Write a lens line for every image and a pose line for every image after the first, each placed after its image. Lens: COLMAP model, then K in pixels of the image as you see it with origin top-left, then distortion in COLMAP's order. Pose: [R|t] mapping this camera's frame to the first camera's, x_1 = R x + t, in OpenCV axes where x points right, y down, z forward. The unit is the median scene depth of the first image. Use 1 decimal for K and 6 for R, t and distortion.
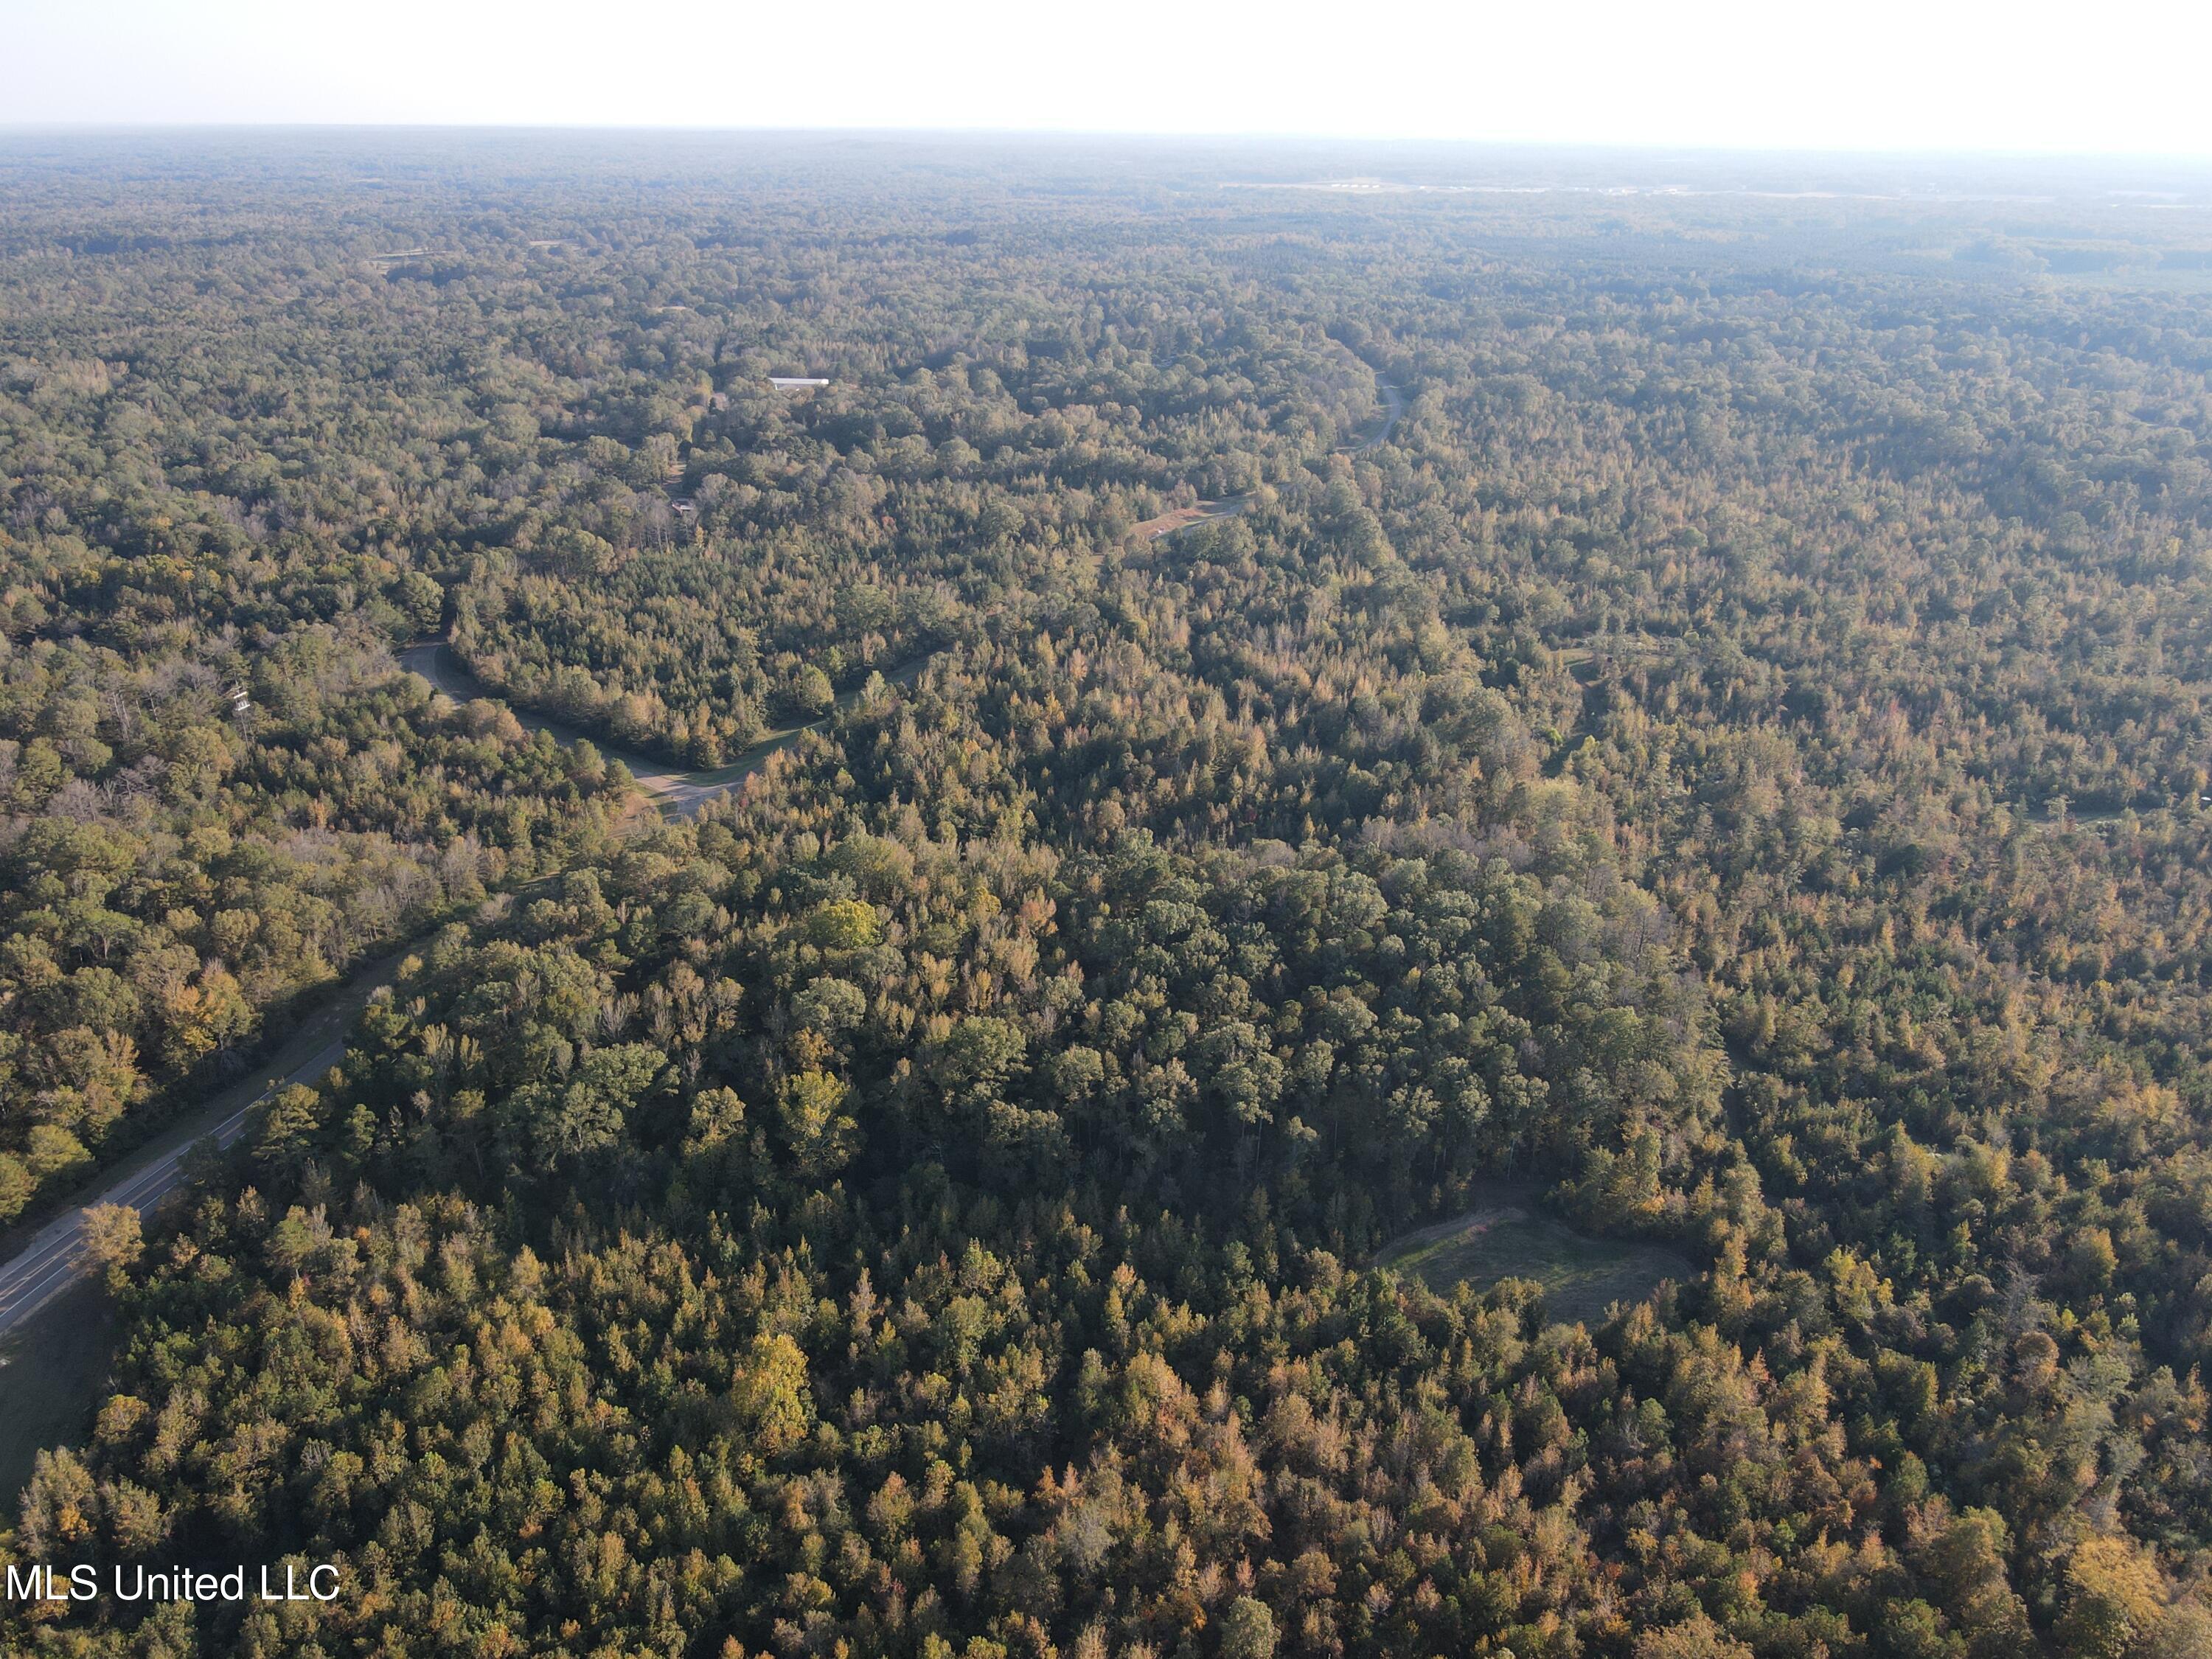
lens RADIAL K [[1623.5, 0, 1108.5], [0, 1623.5, 839.8], [0, 0, 1]] dist [0.009956, 0.011439]
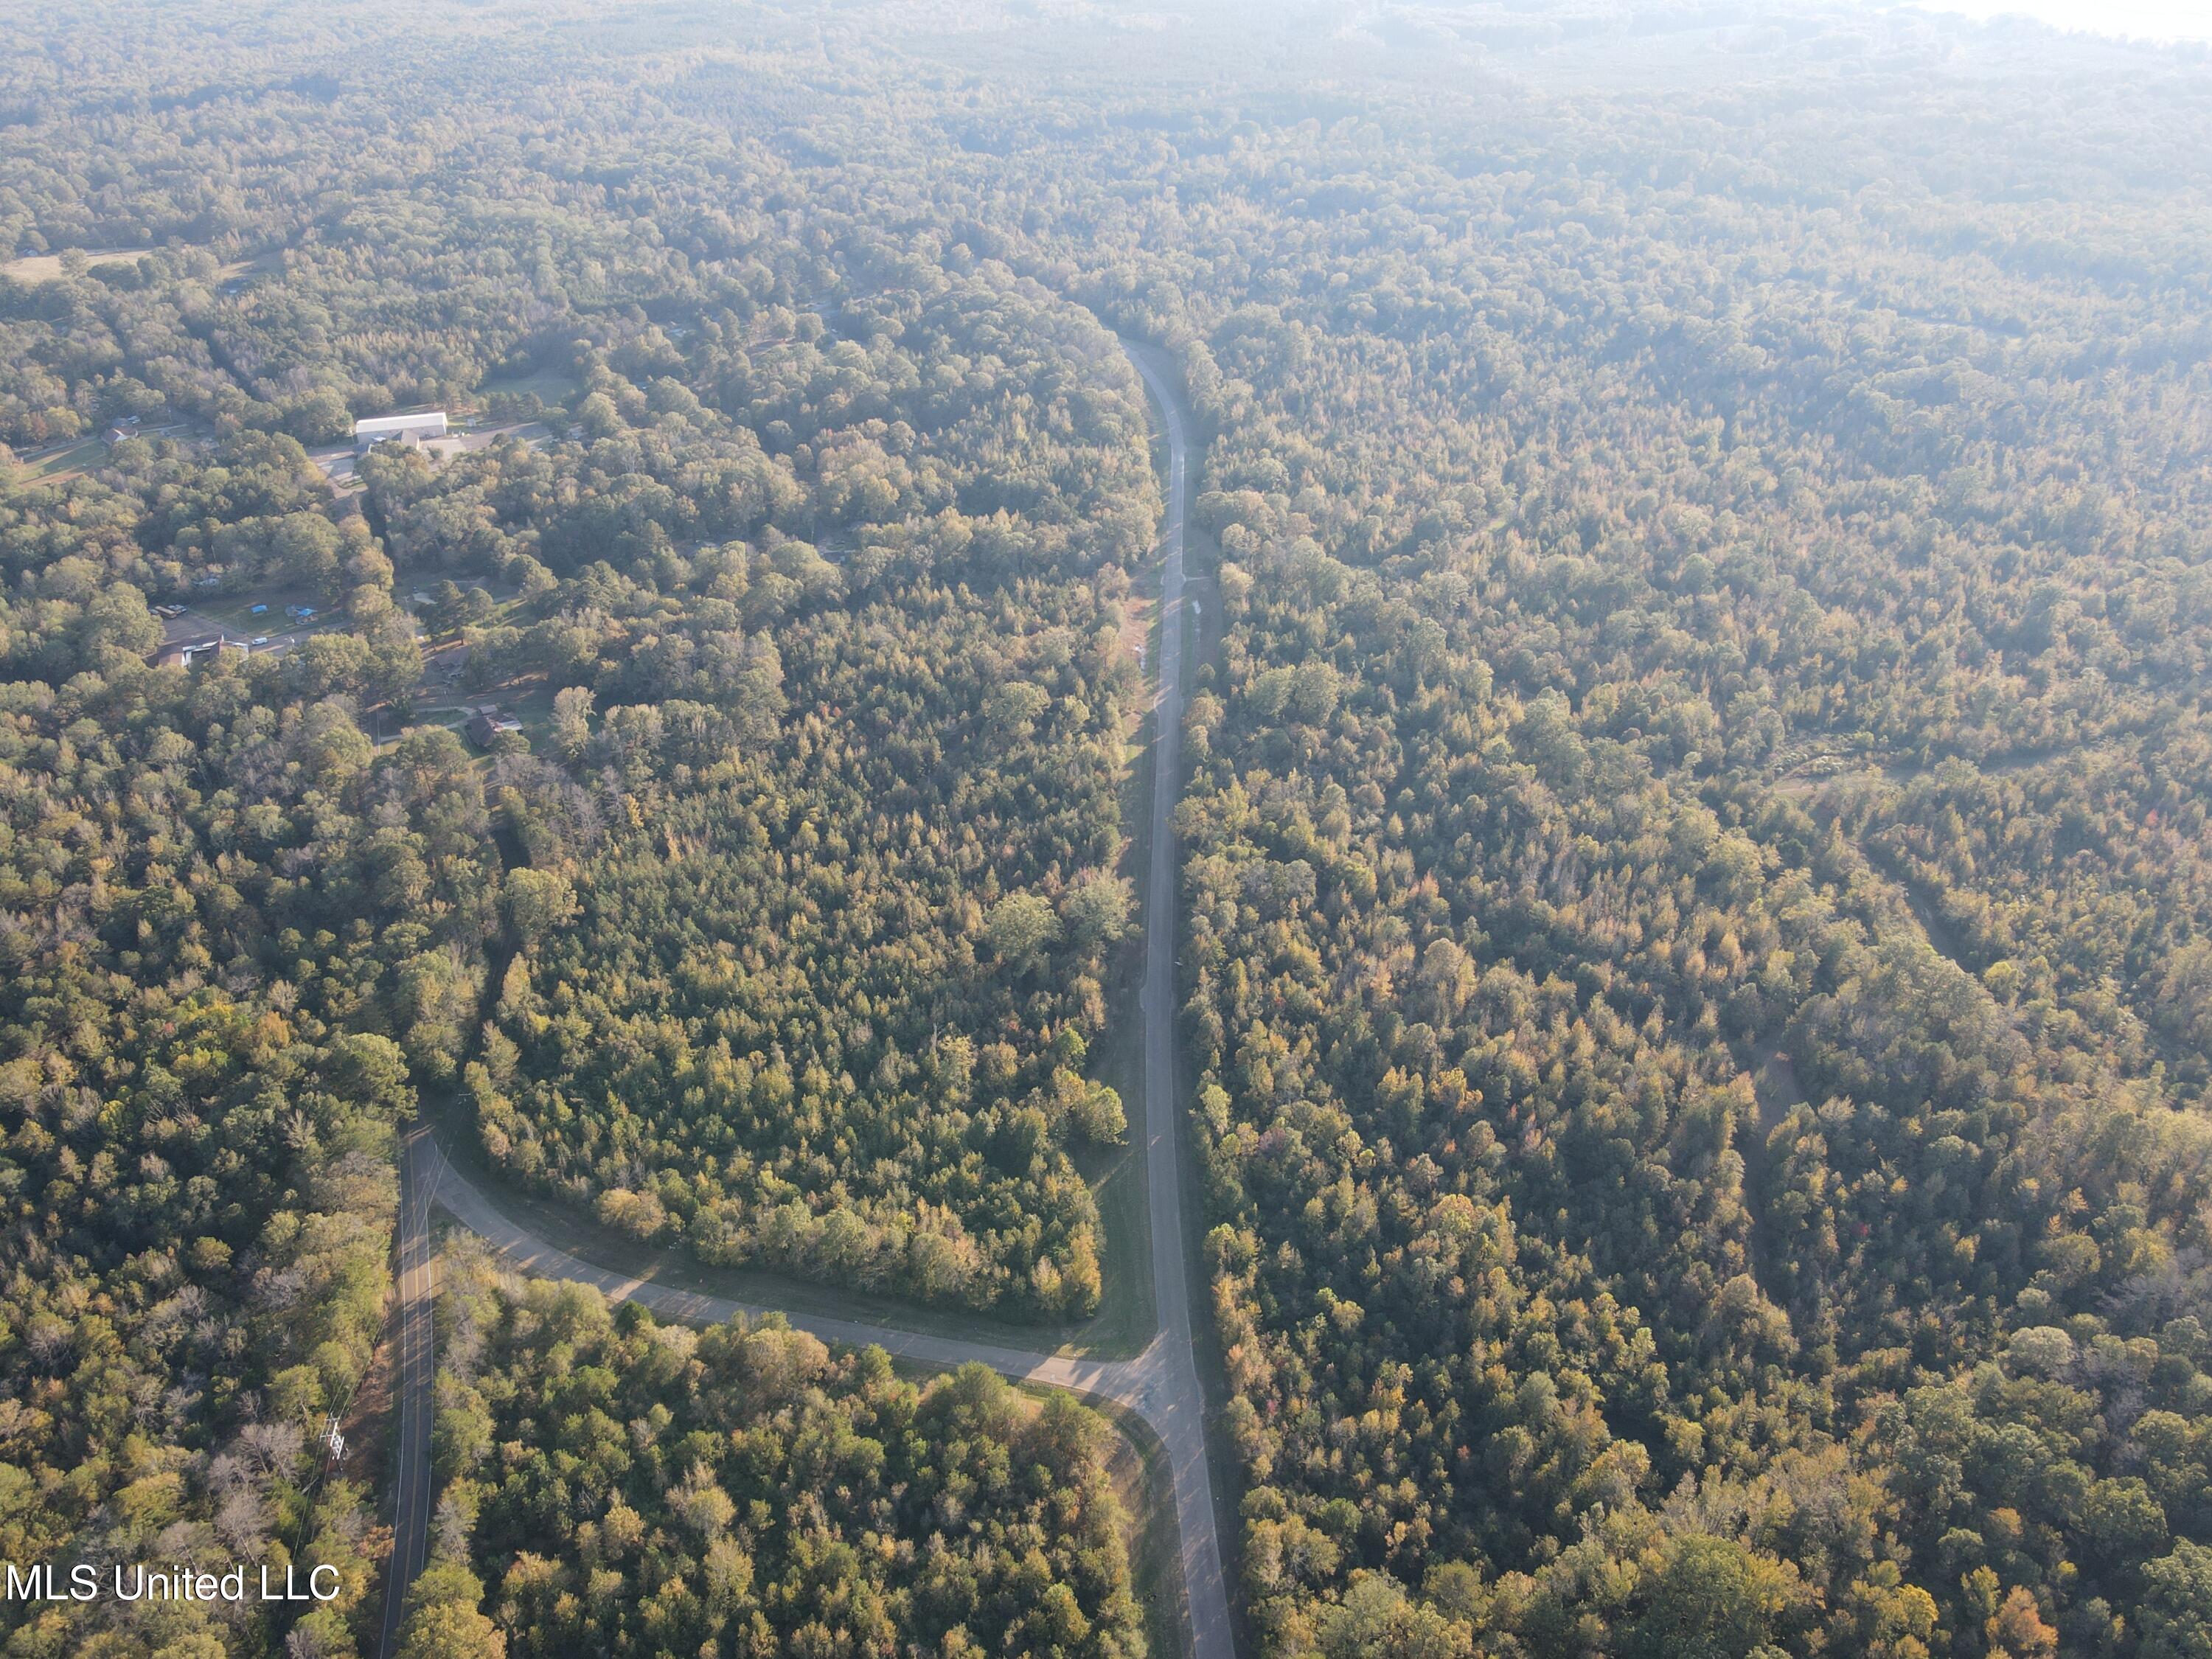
lens RADIAL K [[1623.5, 0, 1100.7], [0, 1623.5, 848.7], [0, 0, 1]] dist [0.009956, 0.011439]
pose [[0.911689, -0.233257, 0.338251, -0.590756], [0.180954, 0.967039, 0.179142, -0.499247], [-0.368888, -0.102113, 0.923848, 0.483995]]
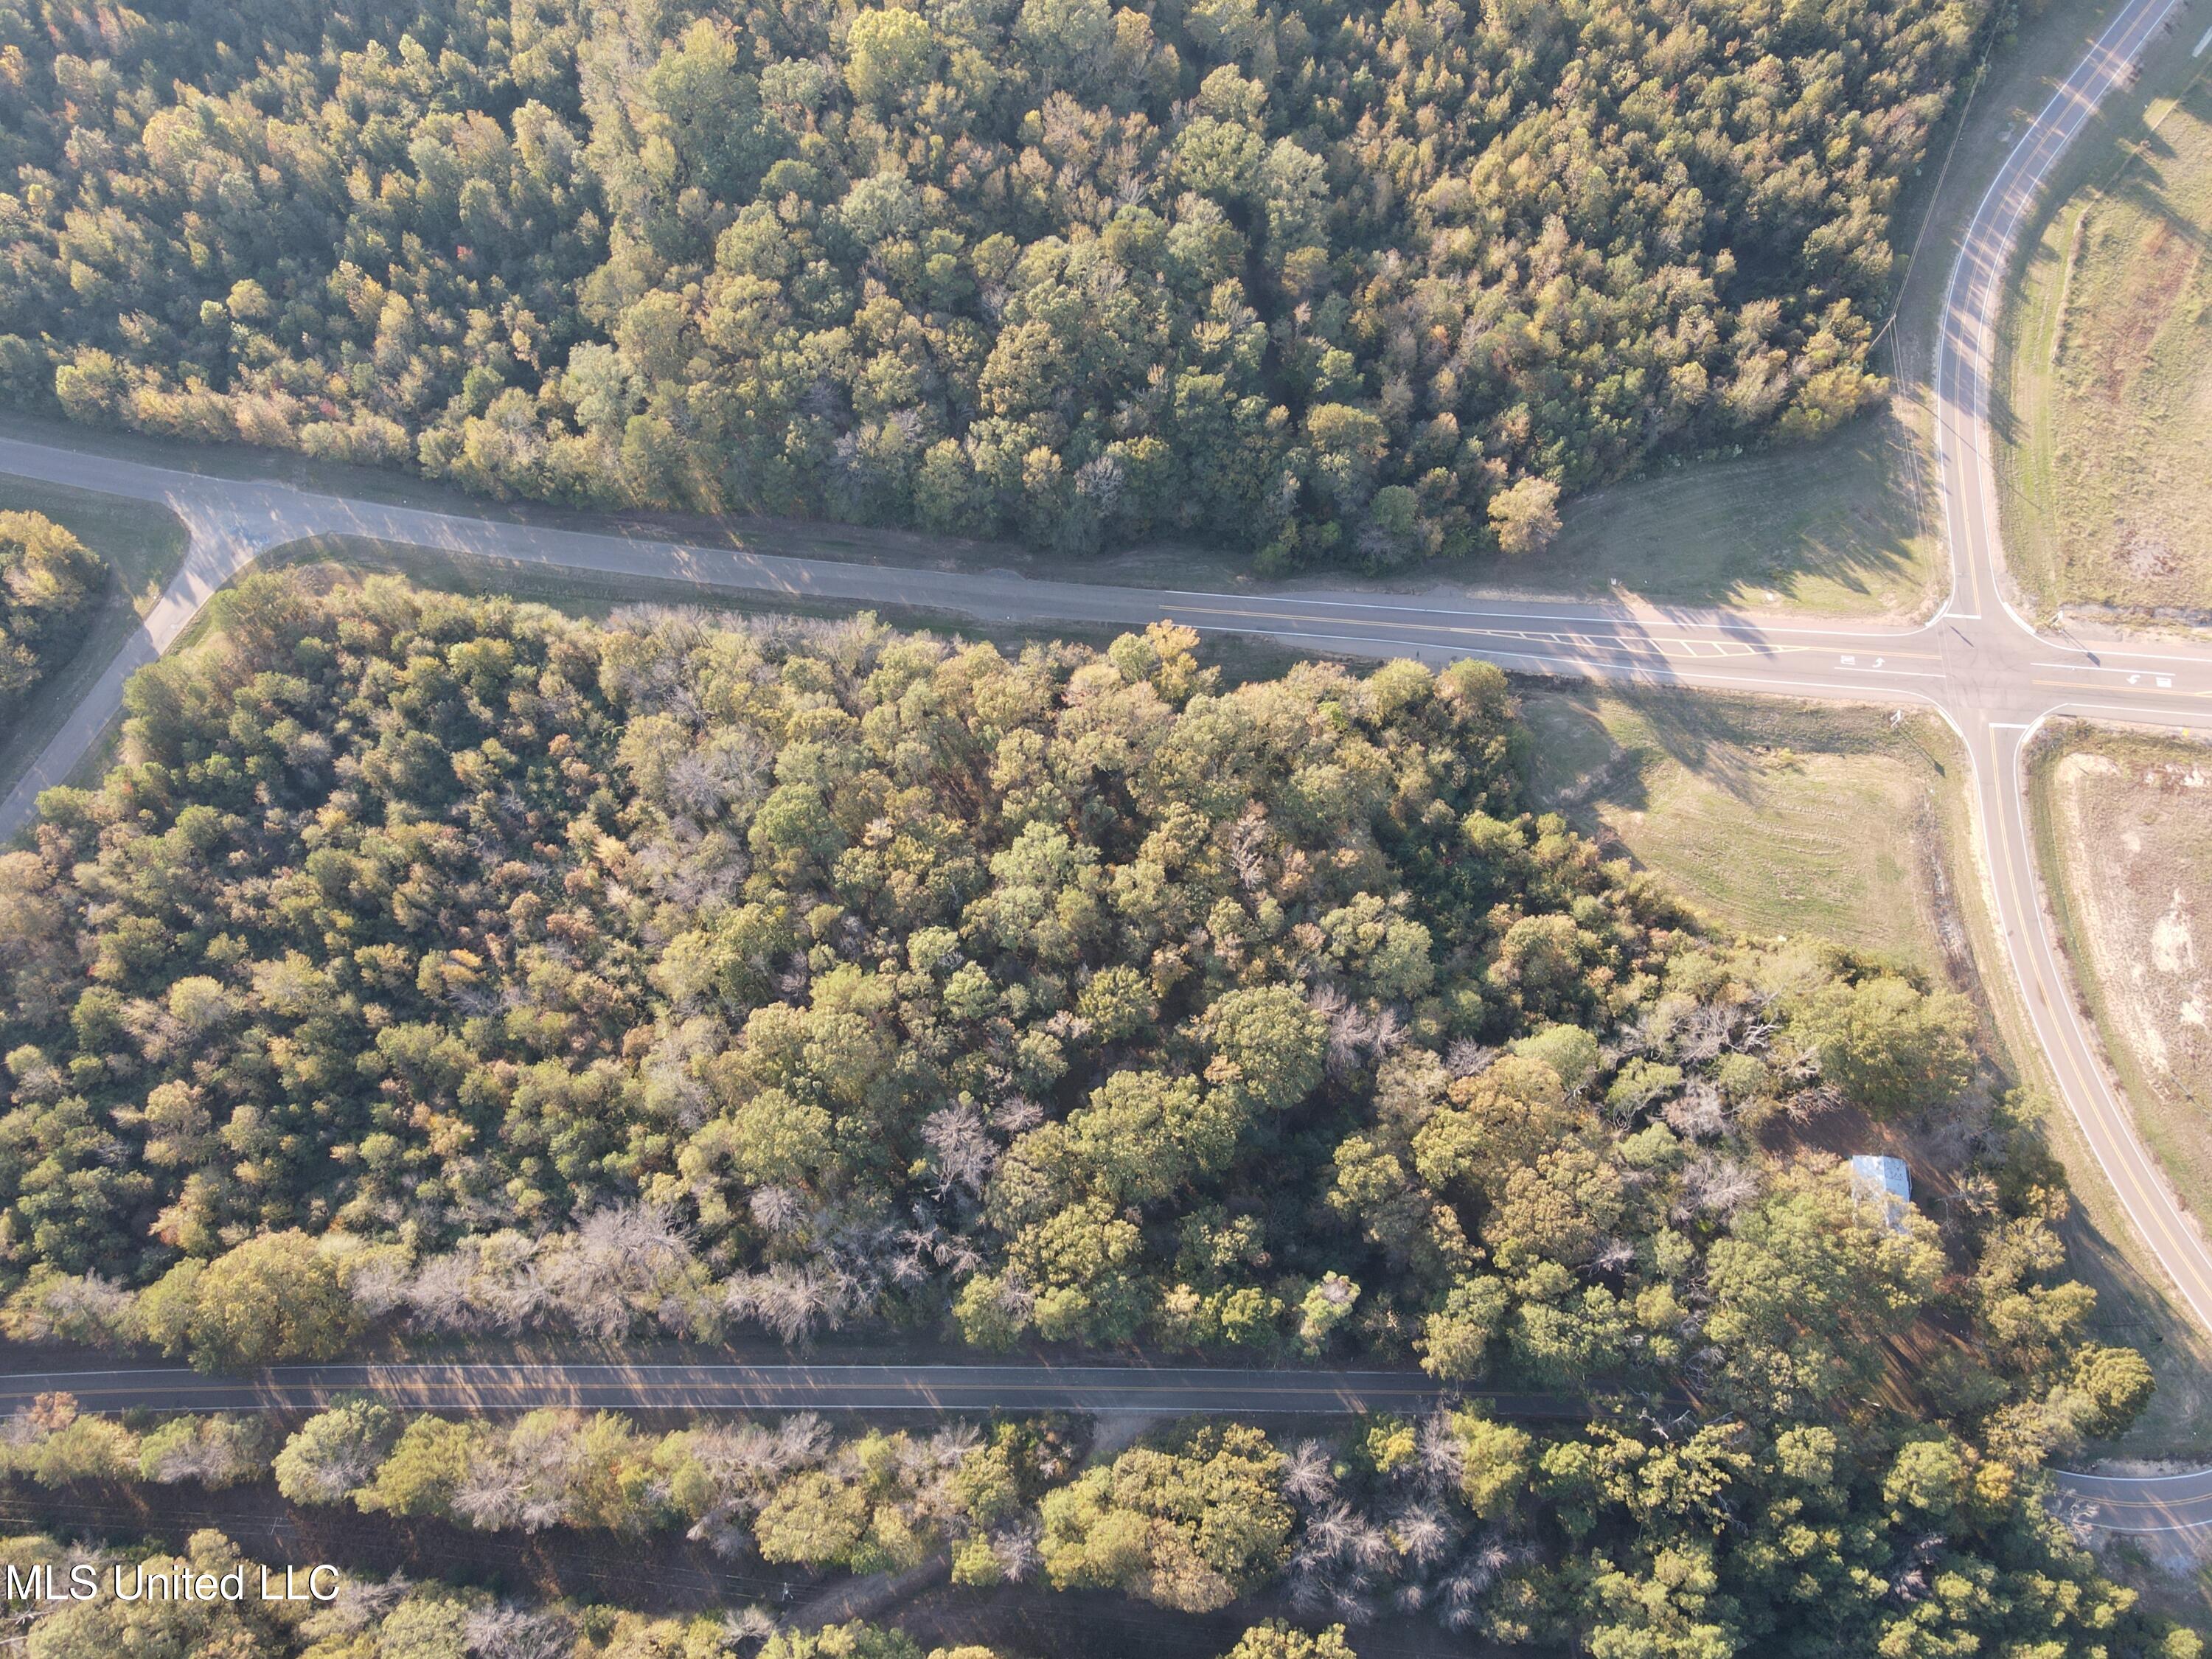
lens RADIAL K [[1623.5, 0, 1104.7], [0, 1623.5, 844.5], [0, 0, 1]] dist [0.009956, 0.011439]
pose [[-0.186400, -0.923087, 0.336401, -0.805188], [0.405880, 0.239467, 0.881996, -0.520043], [-0.894716, 0.300942, 0.330025, 0.706578]]
